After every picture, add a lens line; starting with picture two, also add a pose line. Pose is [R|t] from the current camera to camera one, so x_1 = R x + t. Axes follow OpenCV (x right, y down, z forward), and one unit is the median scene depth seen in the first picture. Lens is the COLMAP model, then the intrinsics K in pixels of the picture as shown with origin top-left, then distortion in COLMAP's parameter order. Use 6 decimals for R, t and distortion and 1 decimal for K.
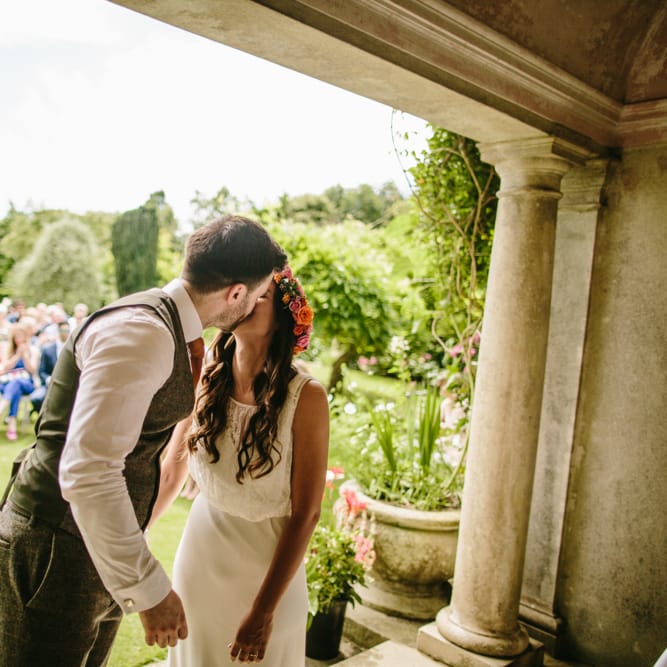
lens RADIAL K [[554.1, 0, 224.7], [0, 554.1, 341.0], [0, 0, 1]] dist [-0.004438, 0.001338]
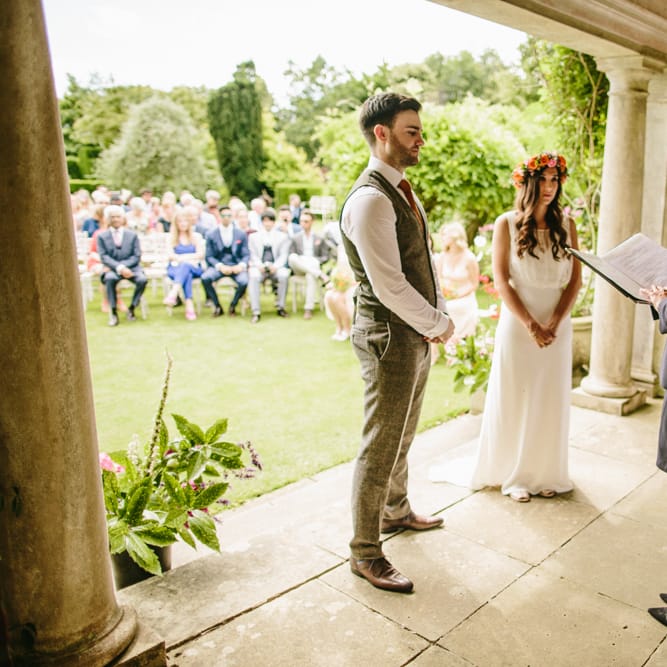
lens RADIAL K [[876.8, 0, 333.5], [0, 876.8, 333.5], [0, 0, 1]] dist [-0.026321, 0.039645]
pose [[0.978709, -0.085496, 0.186599, -0.637412], [0.066000, 0.991923, 0.108314, 0.058968], [-0.194352, -0.093693, 0.976447, -1.060892]]
